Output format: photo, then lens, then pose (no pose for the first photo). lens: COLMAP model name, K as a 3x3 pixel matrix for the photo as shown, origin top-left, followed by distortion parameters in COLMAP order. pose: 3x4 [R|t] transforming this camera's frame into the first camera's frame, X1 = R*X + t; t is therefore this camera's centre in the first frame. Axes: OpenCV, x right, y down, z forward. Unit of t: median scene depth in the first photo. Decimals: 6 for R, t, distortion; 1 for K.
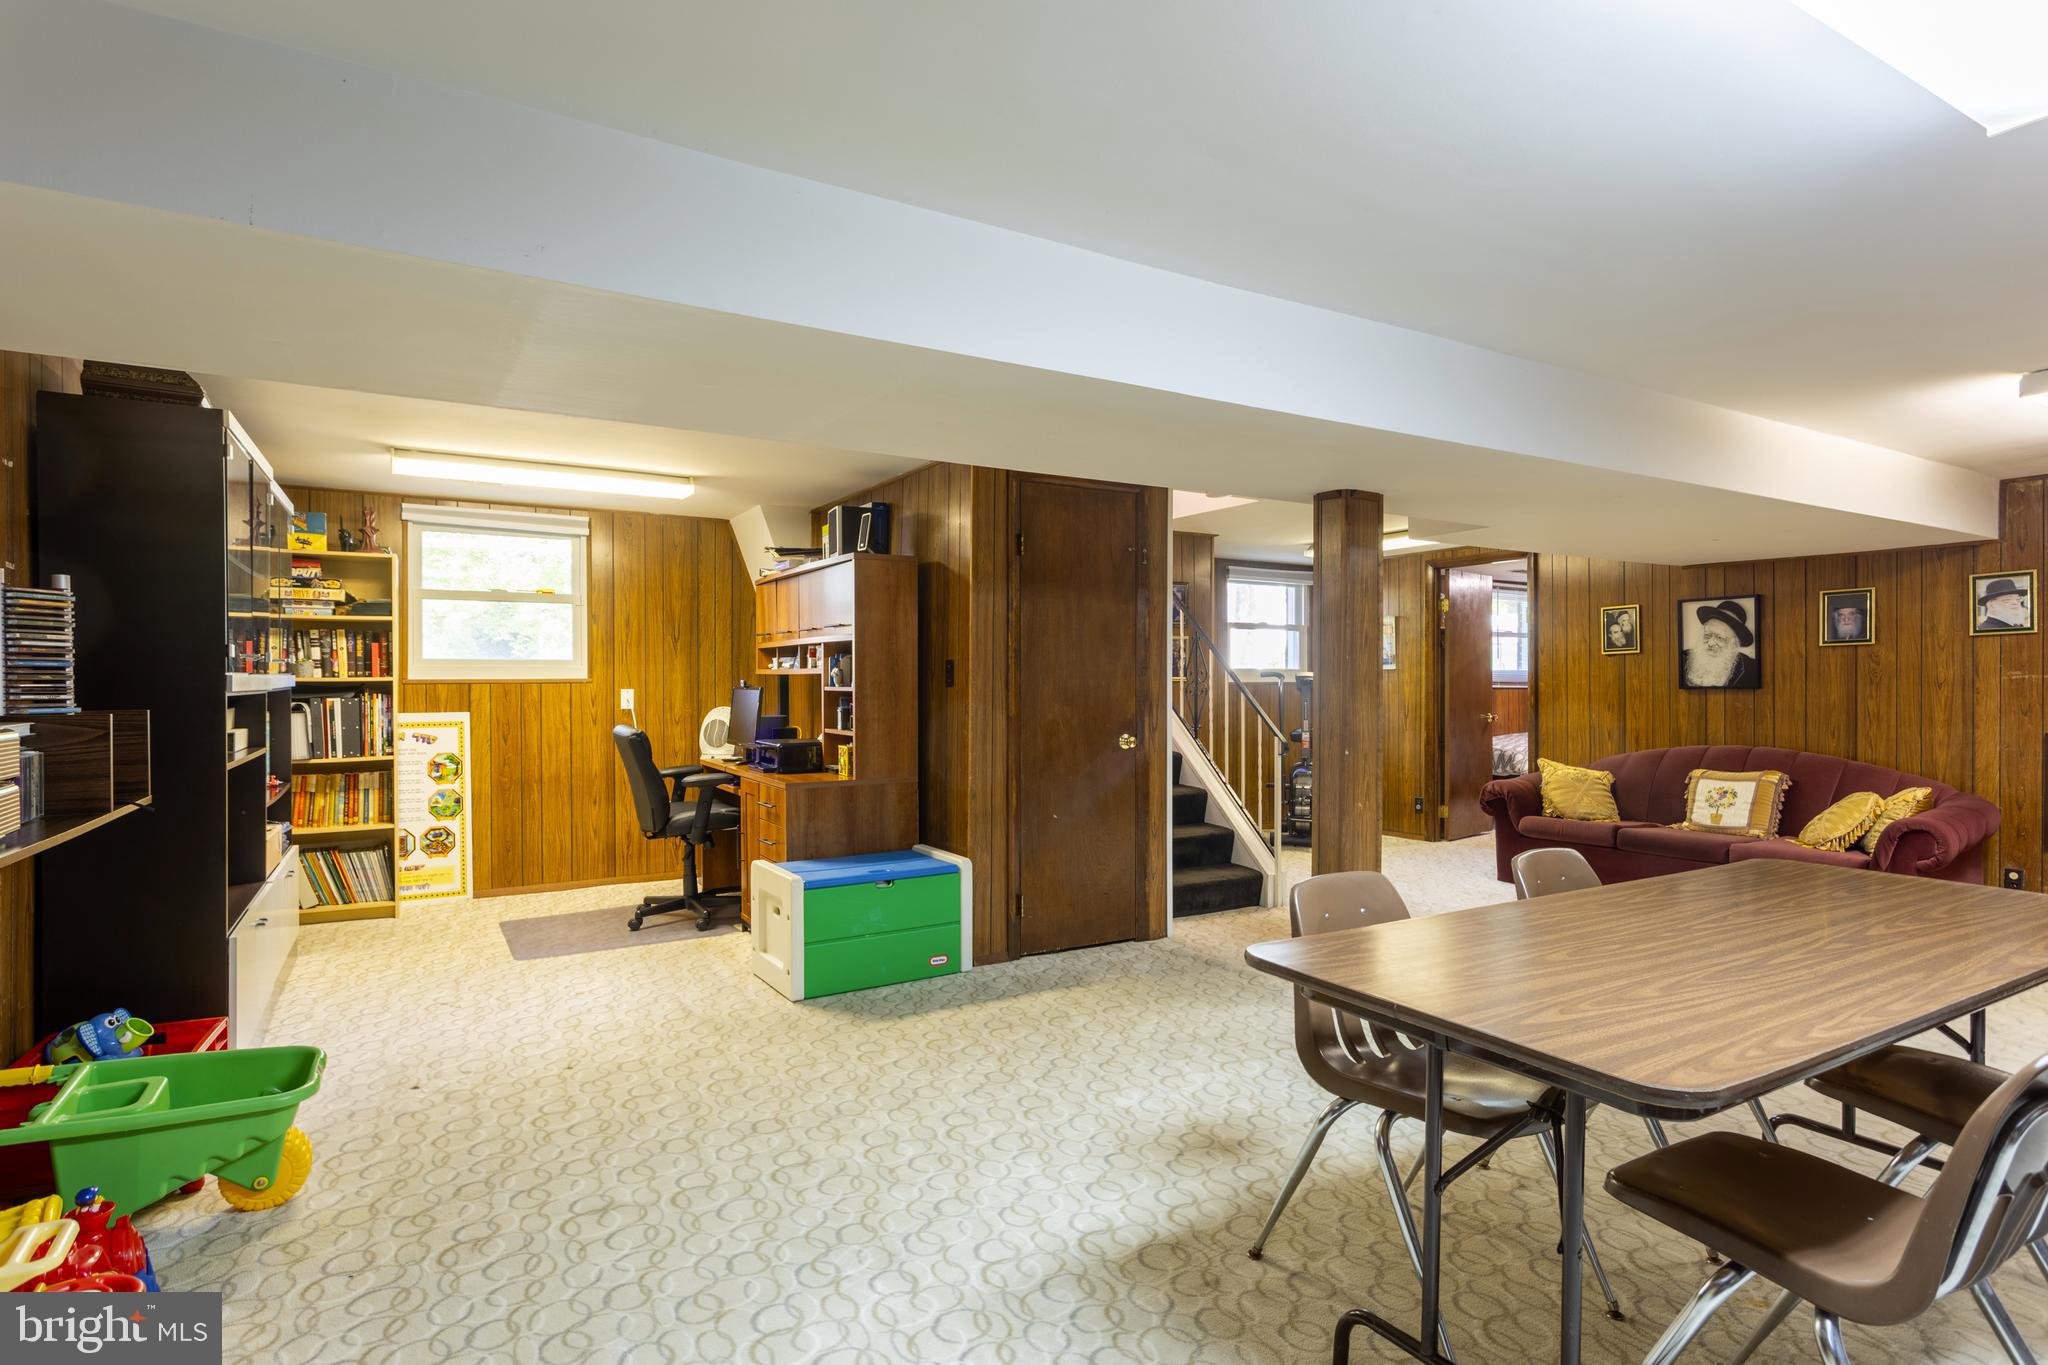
lens RADIAL K [[1056.0, 0, 1031.1], [0, 1056.0, 685.3], [0, 0, 1]] dist [-0.006213, -0.000711]
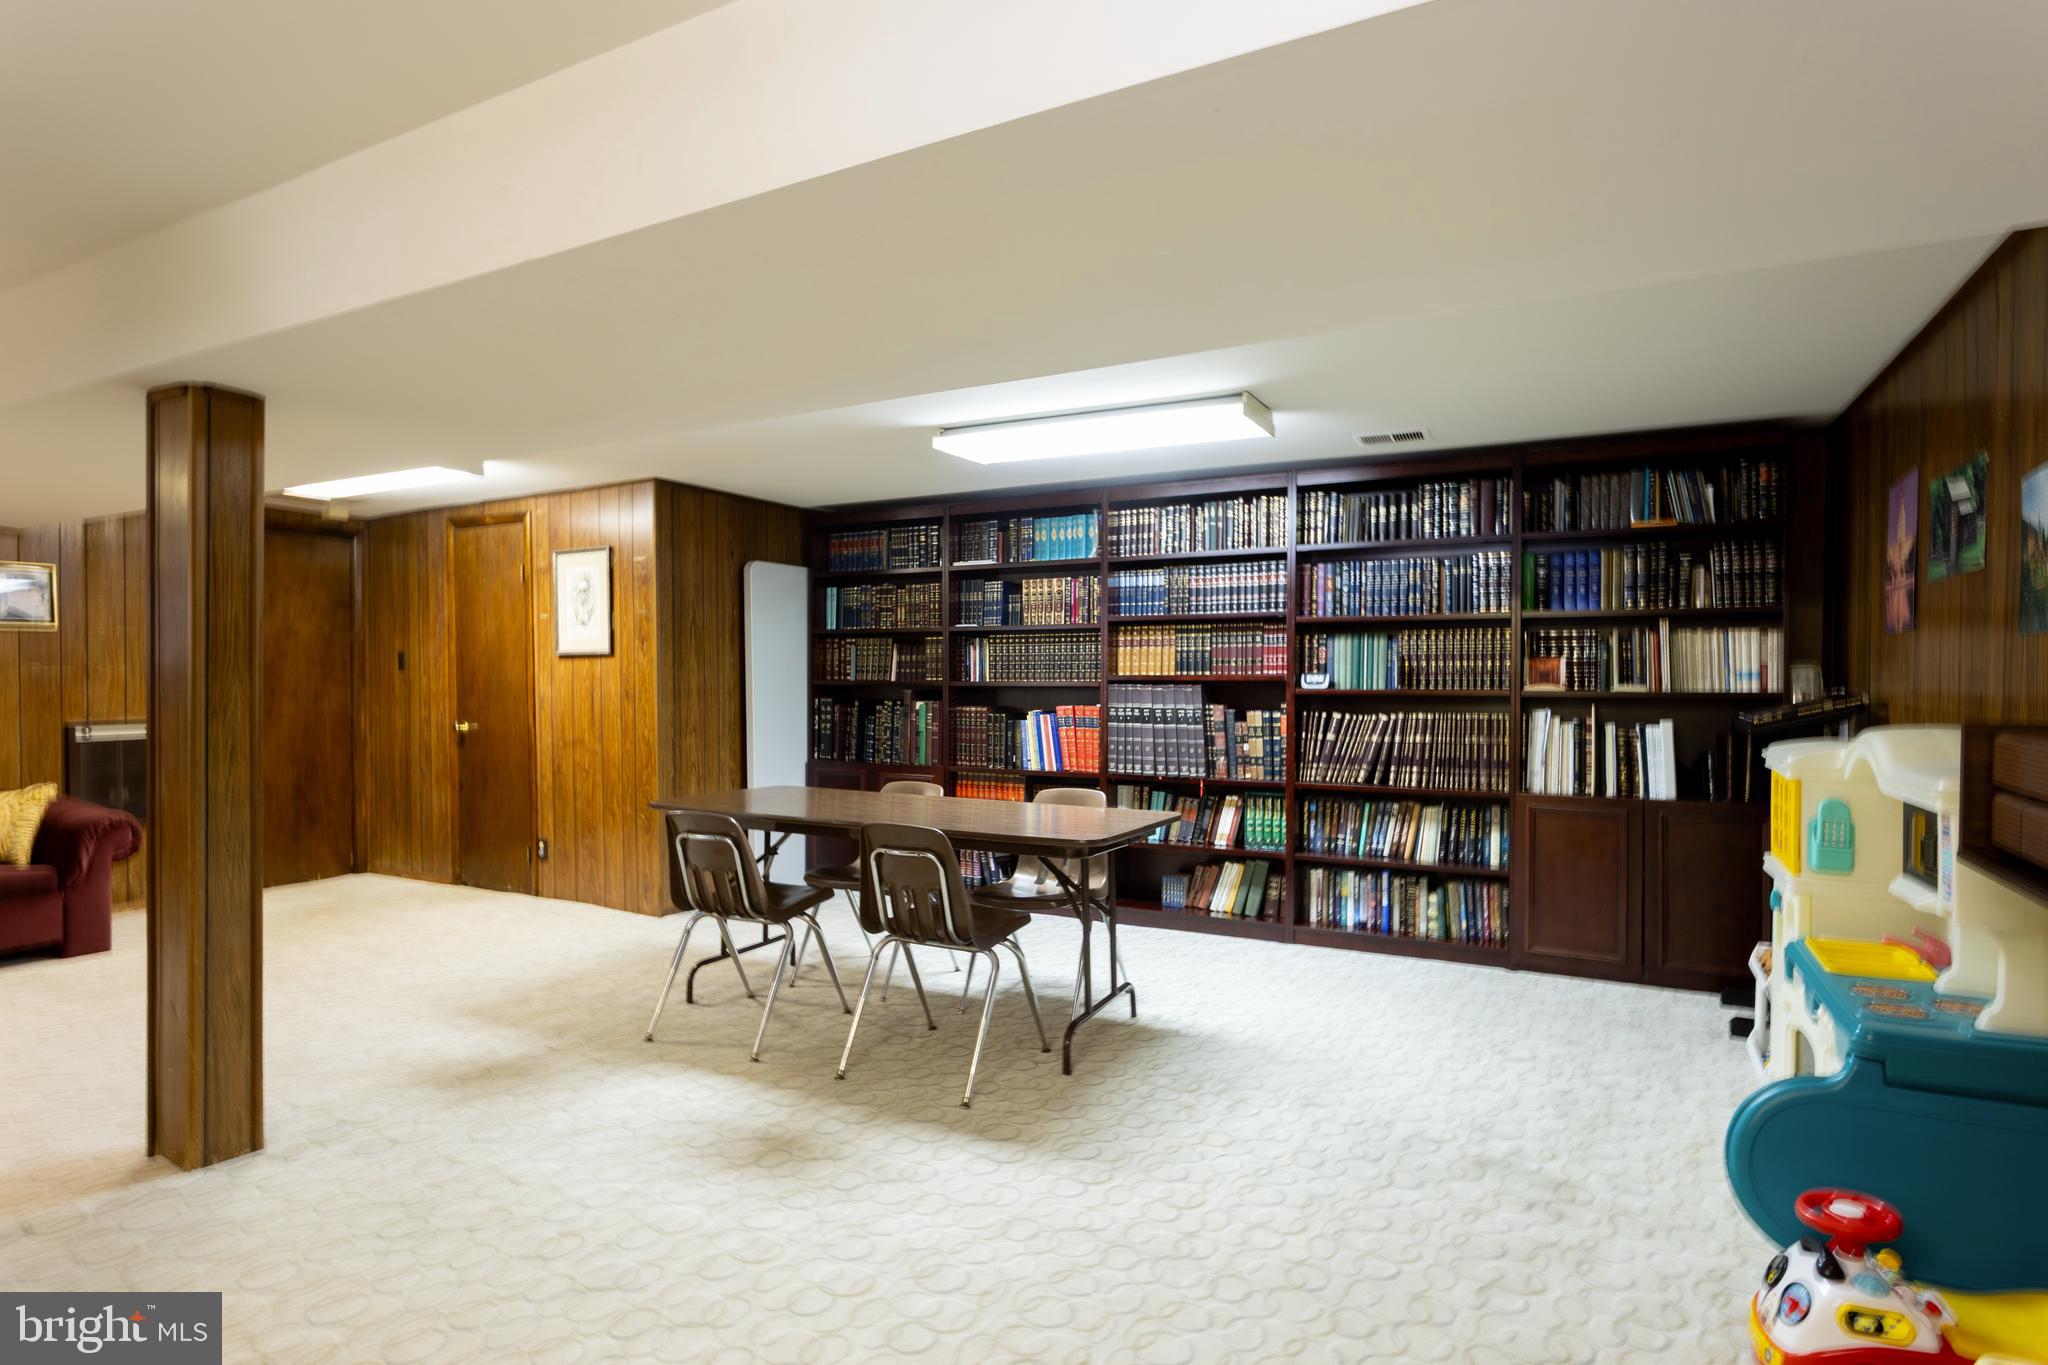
lens RADIAL K [[1056.0, 0, 1031.4], [0, 1056.0, 684.2], [0, 0, 1]] dist [-0.006213, -0.000711]
pose [[-0.522275, -0.008083, 0.852739, -0.784245], [0.000022, 0.999955, 0.009492, -0.006574], [-0.852777, 0.004976, -0.522251, 1.314538]]
